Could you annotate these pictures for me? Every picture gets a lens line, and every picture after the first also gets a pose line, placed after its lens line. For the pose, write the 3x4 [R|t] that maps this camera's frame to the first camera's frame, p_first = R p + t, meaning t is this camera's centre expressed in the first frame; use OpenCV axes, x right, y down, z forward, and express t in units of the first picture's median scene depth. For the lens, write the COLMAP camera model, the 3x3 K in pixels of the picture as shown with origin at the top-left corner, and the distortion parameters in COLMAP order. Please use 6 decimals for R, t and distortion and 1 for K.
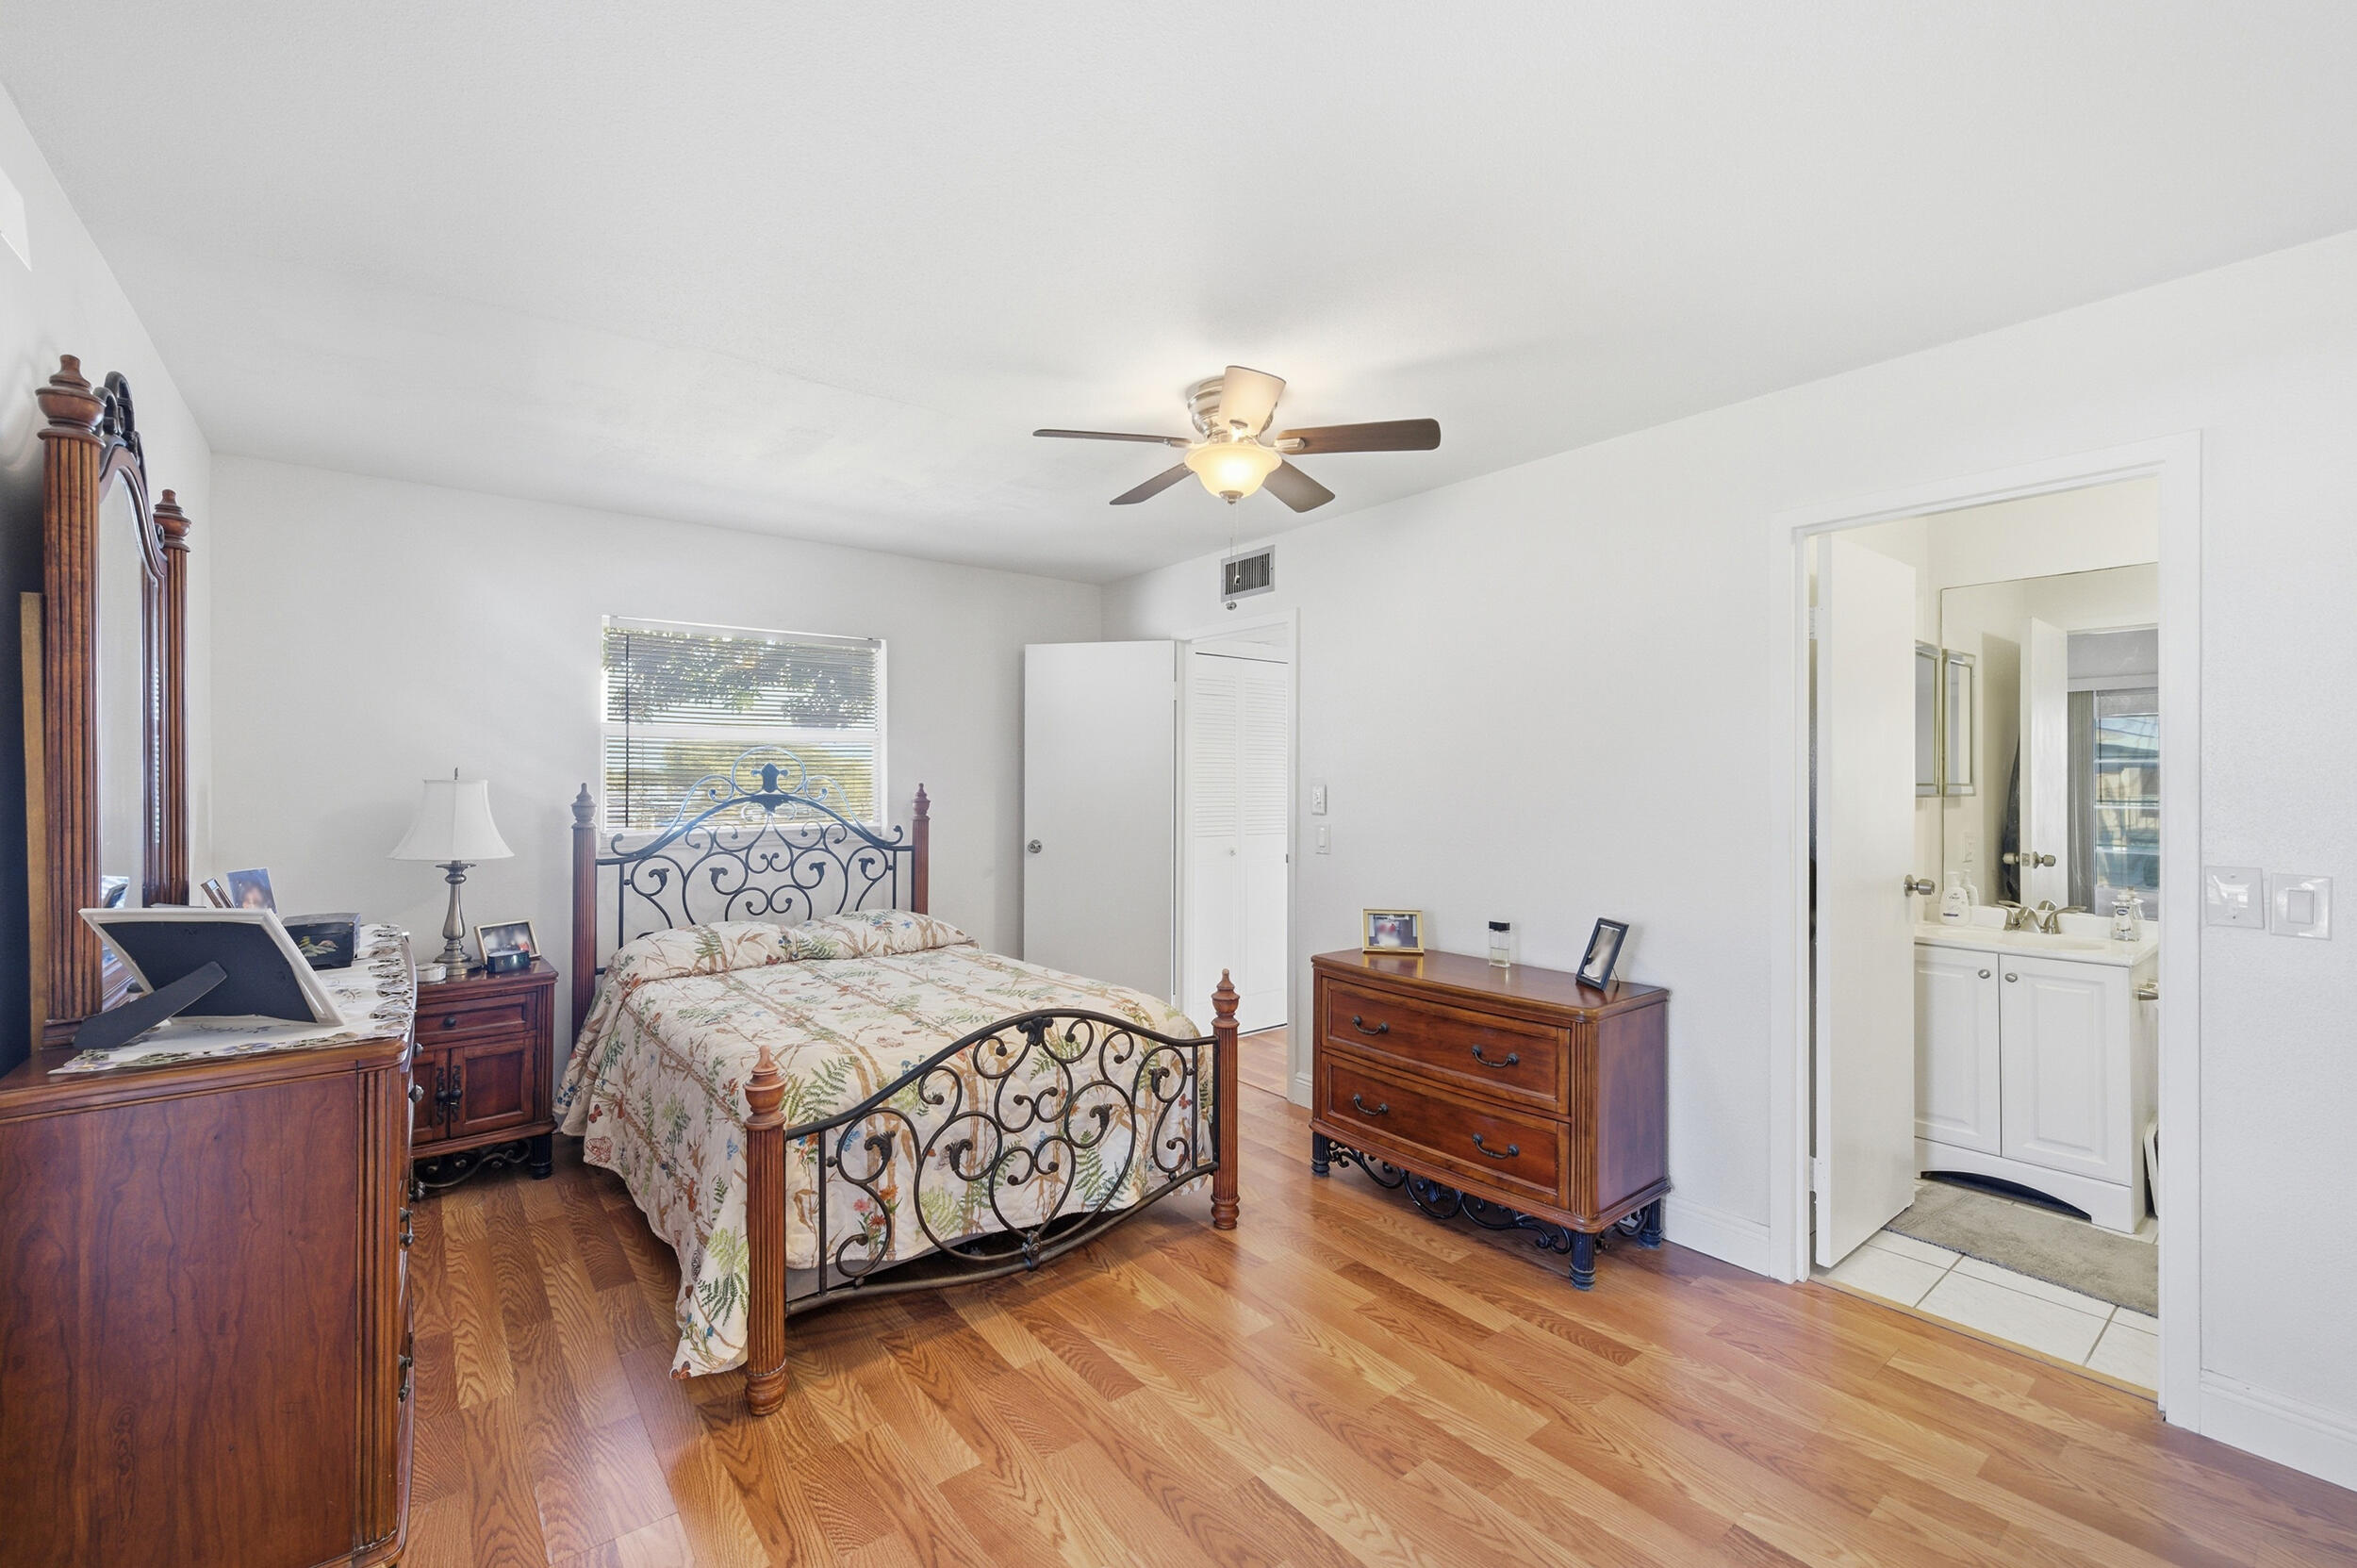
lens RADIAL K [[973.3, 0, 1177.6], [0, 973.3, 784.5], [0, 0, 1]] dist [0.005864, -0.002312]
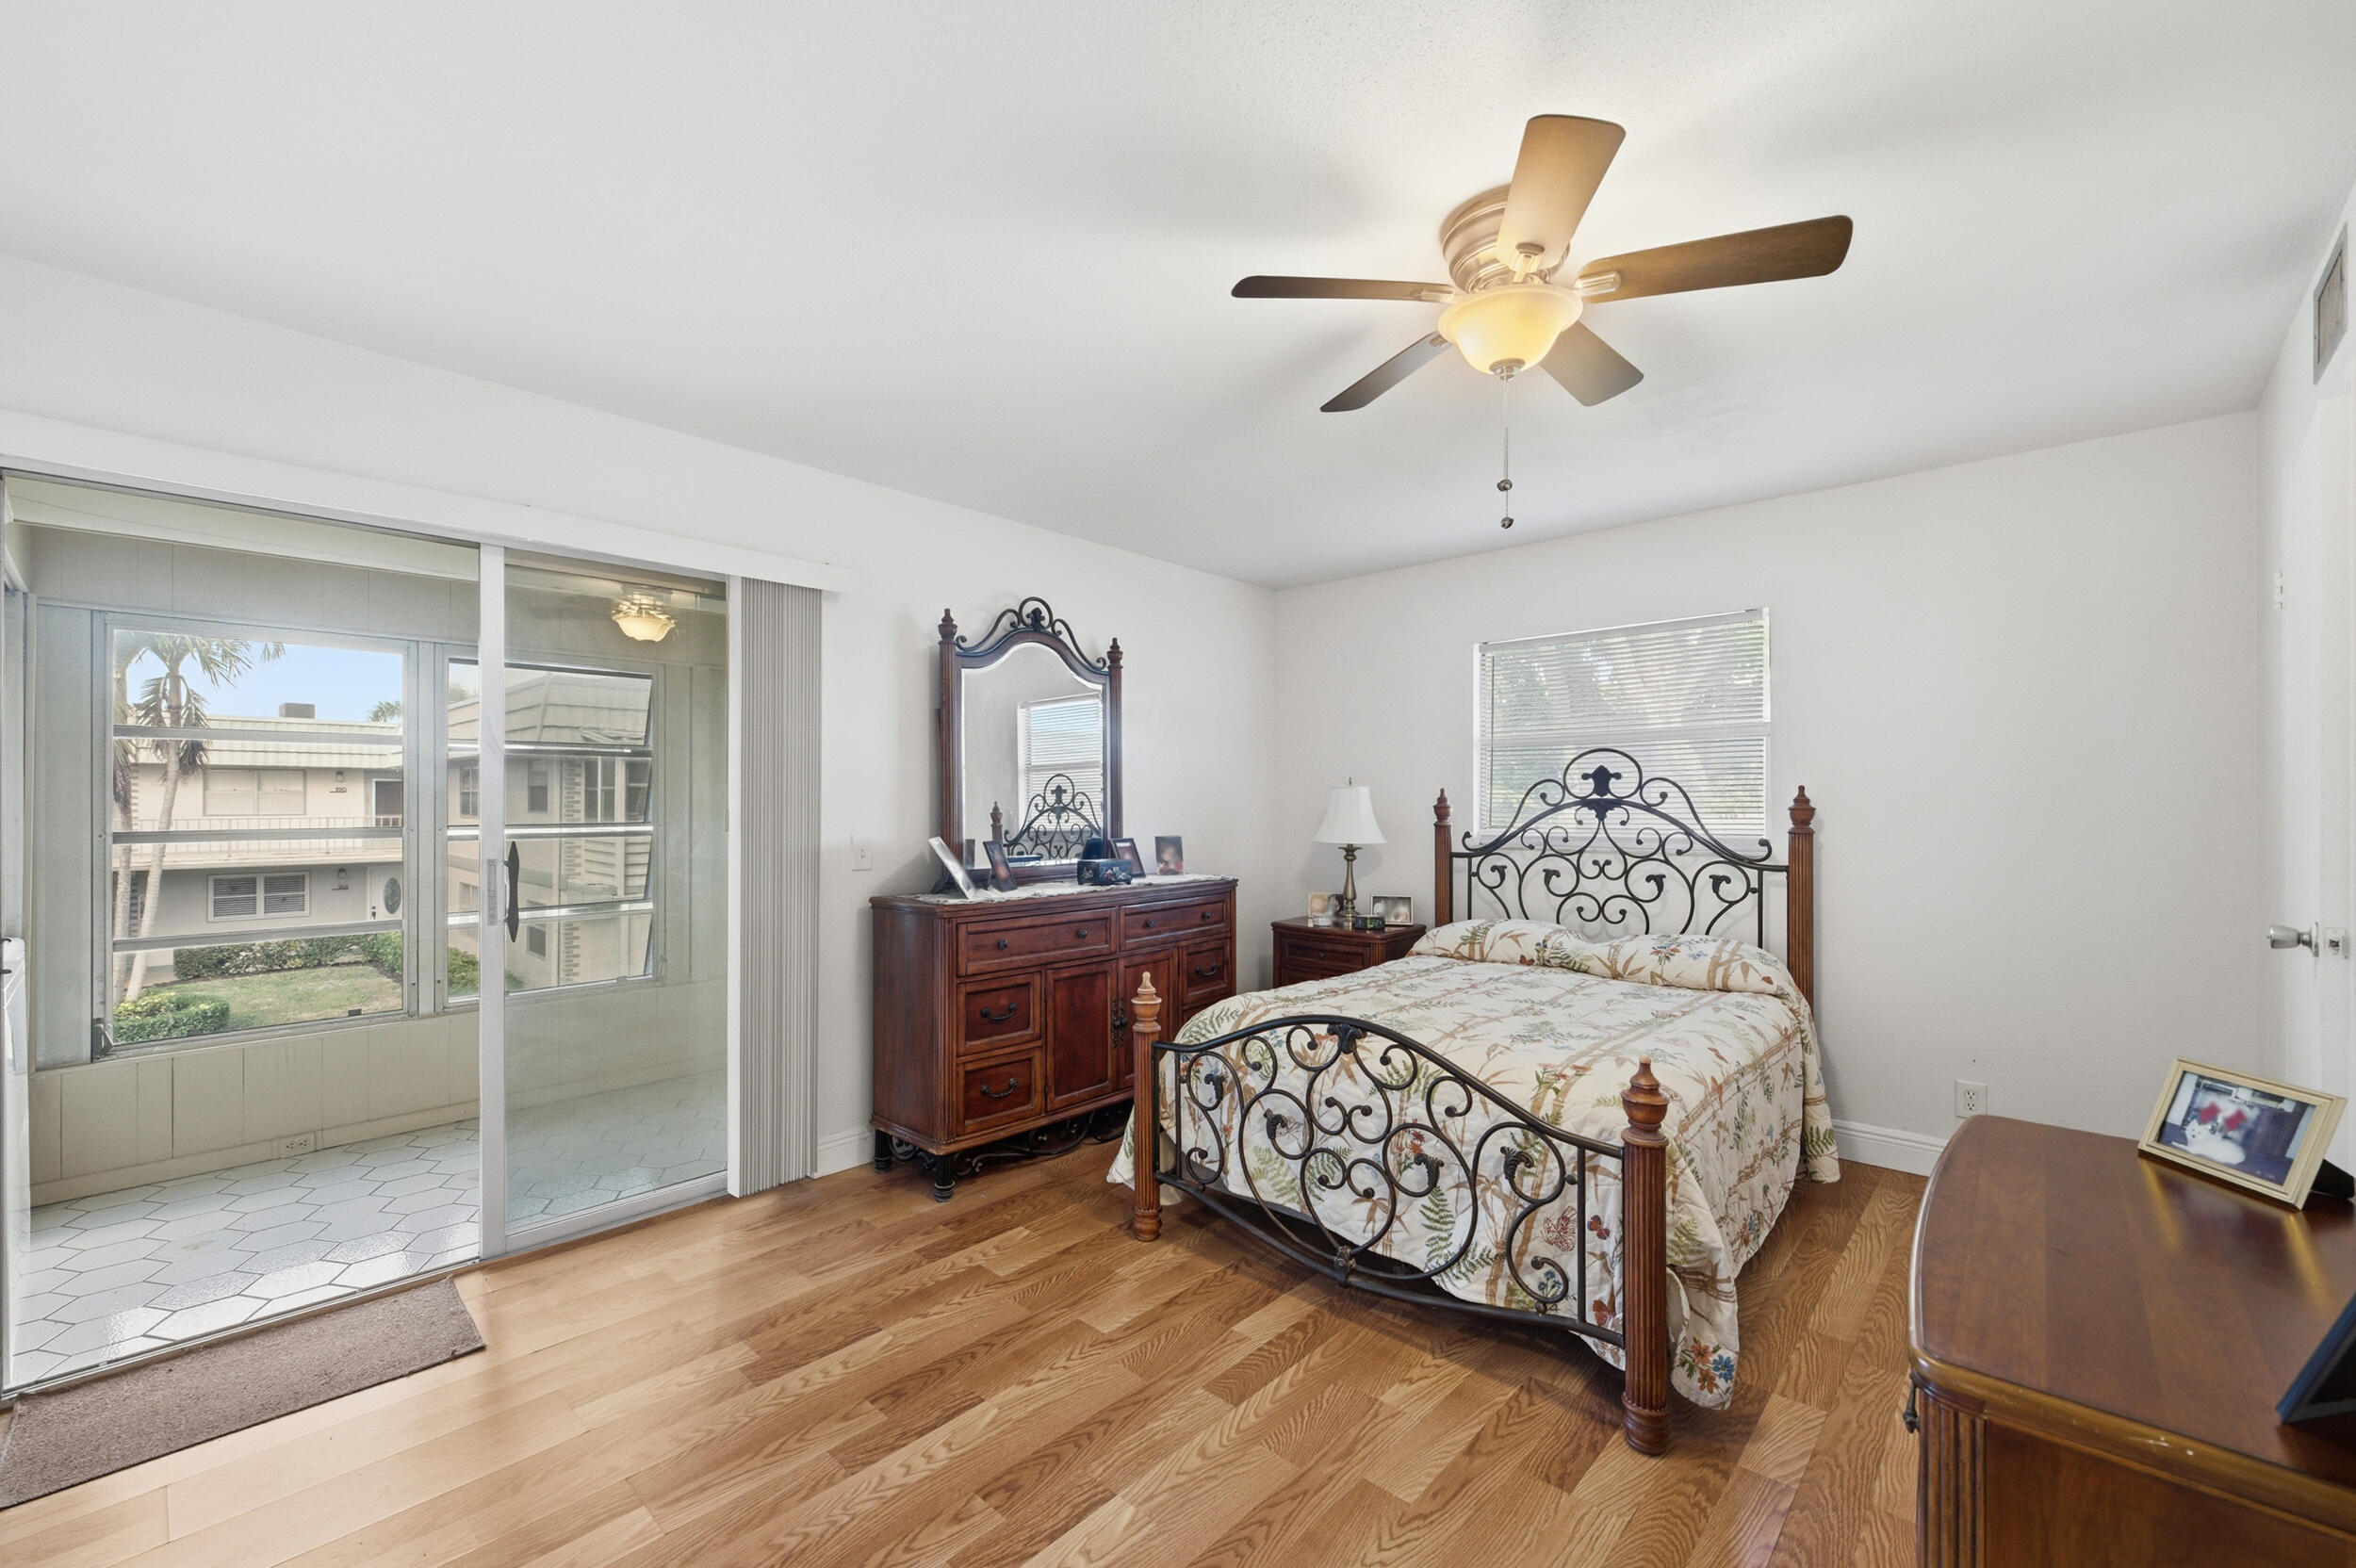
lens RADIAL K [[972.8, 0, 1118.6], [0, 972.8, 792.7], [0, 0, 1]] dist [0.005864, -0.002312]
pose [[0.117383, -0.006979, -0.993062, 0.523590], [-0.002717, 0.999969, -0.007349, 0.013948], [0.993083, 0.003561, 0.117360, 0.448570]]
